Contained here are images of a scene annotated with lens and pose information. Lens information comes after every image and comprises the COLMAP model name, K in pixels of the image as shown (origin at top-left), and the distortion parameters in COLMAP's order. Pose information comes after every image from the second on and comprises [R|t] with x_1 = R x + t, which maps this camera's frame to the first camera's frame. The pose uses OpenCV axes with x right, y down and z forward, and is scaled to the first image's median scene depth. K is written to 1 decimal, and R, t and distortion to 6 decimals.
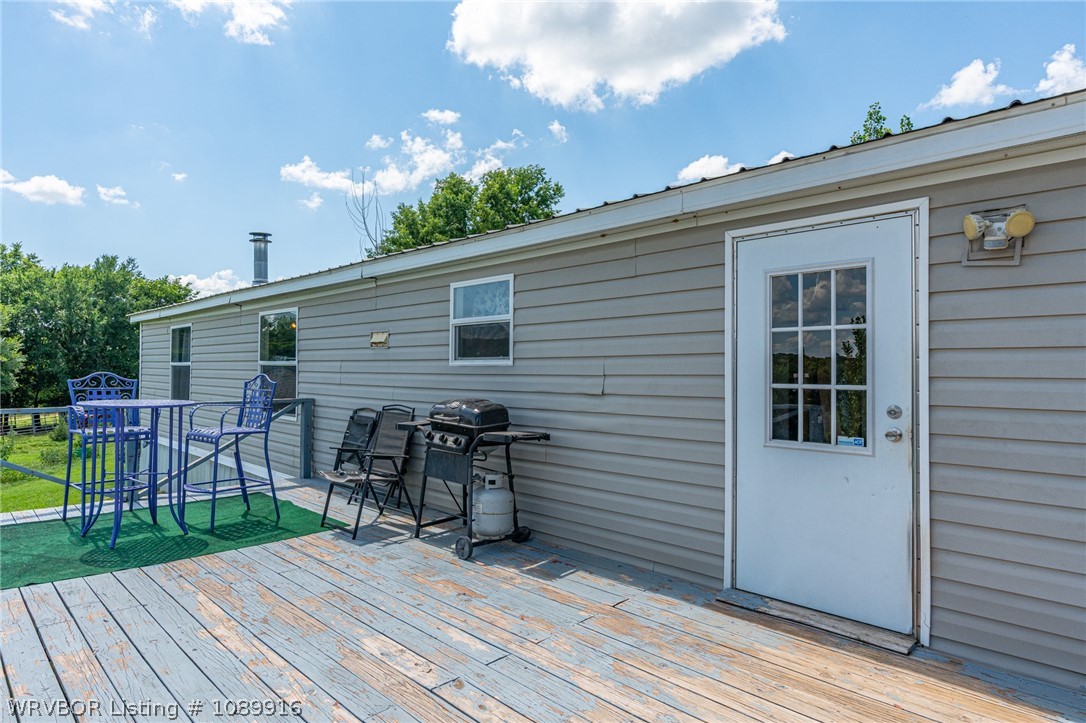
lens RADIAL K [[619.6, 0, 543.0], [0, 619.6, 361.5], [0, 0, 1]] dist [-0.005035, 0.002017]
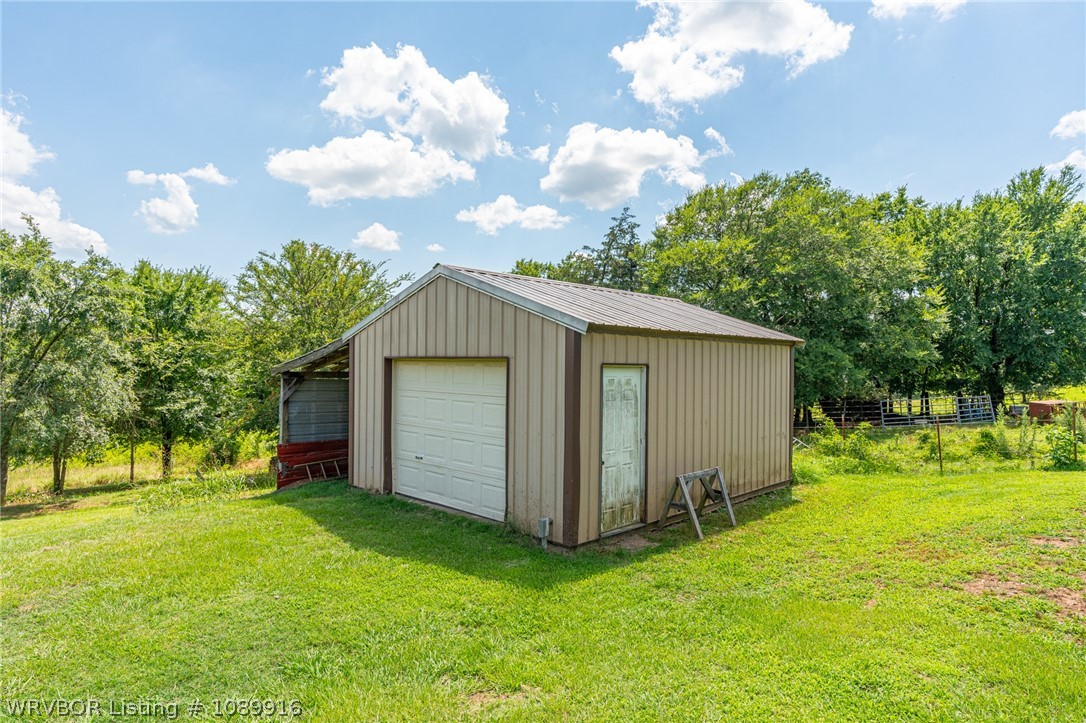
lens RADIAL K [[619.6, 0, 543.0], [0, 619.6, 361.5], [0, 0, 1]] dist [-0.005035, 0.002017]
pose [[0.441857, -0.017419, -0.896916, -1.131438], [0.009378, 0.999847, -0.014799, 0.144646], [0.897036, -0.001872, 0.441953, 0.746846]]
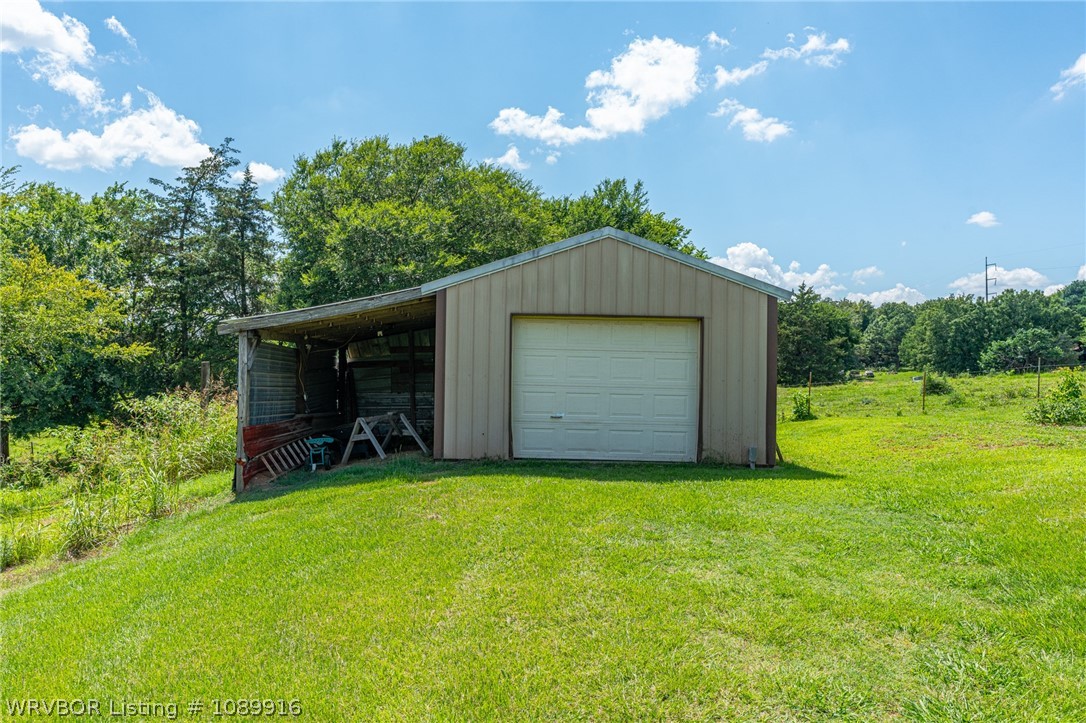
lens RADIAL K [[850.8, 0, 543.0], [0, 850.8, 361.5], [0, 0, 1]] dist [-0.006092, -0.001053]
pose [[0.940846, -0.005599, -0.338788, -1.505877], [0.001534, 0.999924, -0.012264, 0.190135], [0.338831, 0.011019, 0.940783, 0.064801]]
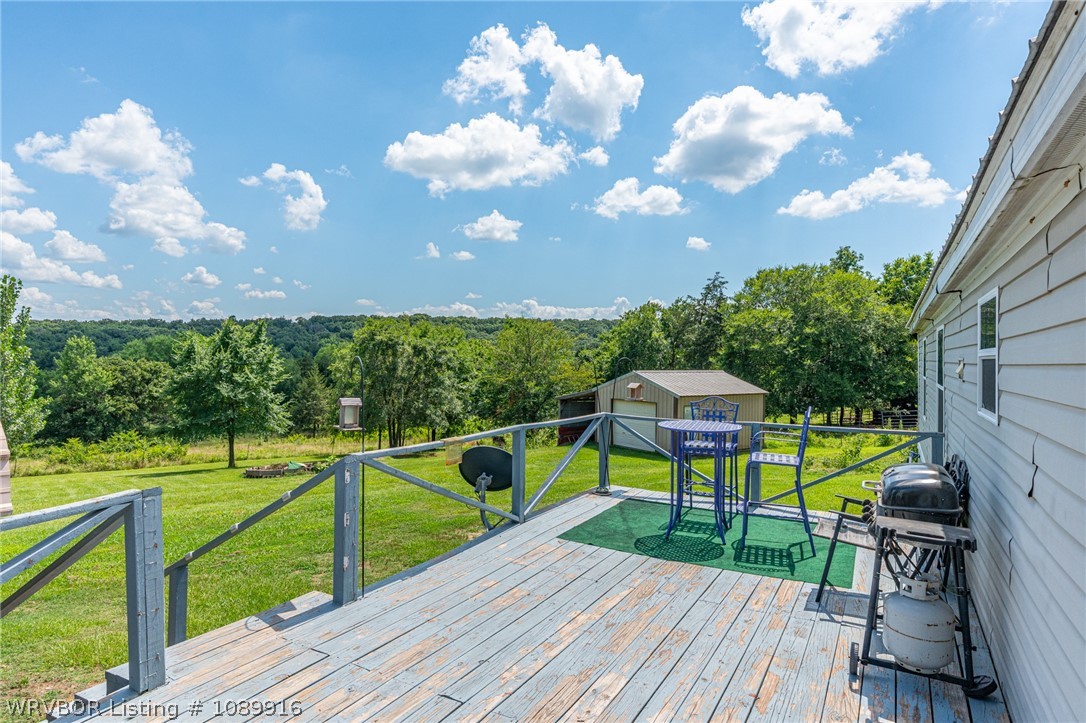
lens RADIAL K [[640.4, 0, 543.0], [0, 640.4, 361.5], [0, 0, 1]] dist [0.001760, 0.000749]
pose [[0.274139, 0.005424, -0.961675, 0.161389], [0.002042, 0.999979, 0.006222, -0.023211], [0.961688, -0.003669, 0.274122, 0.121555]]
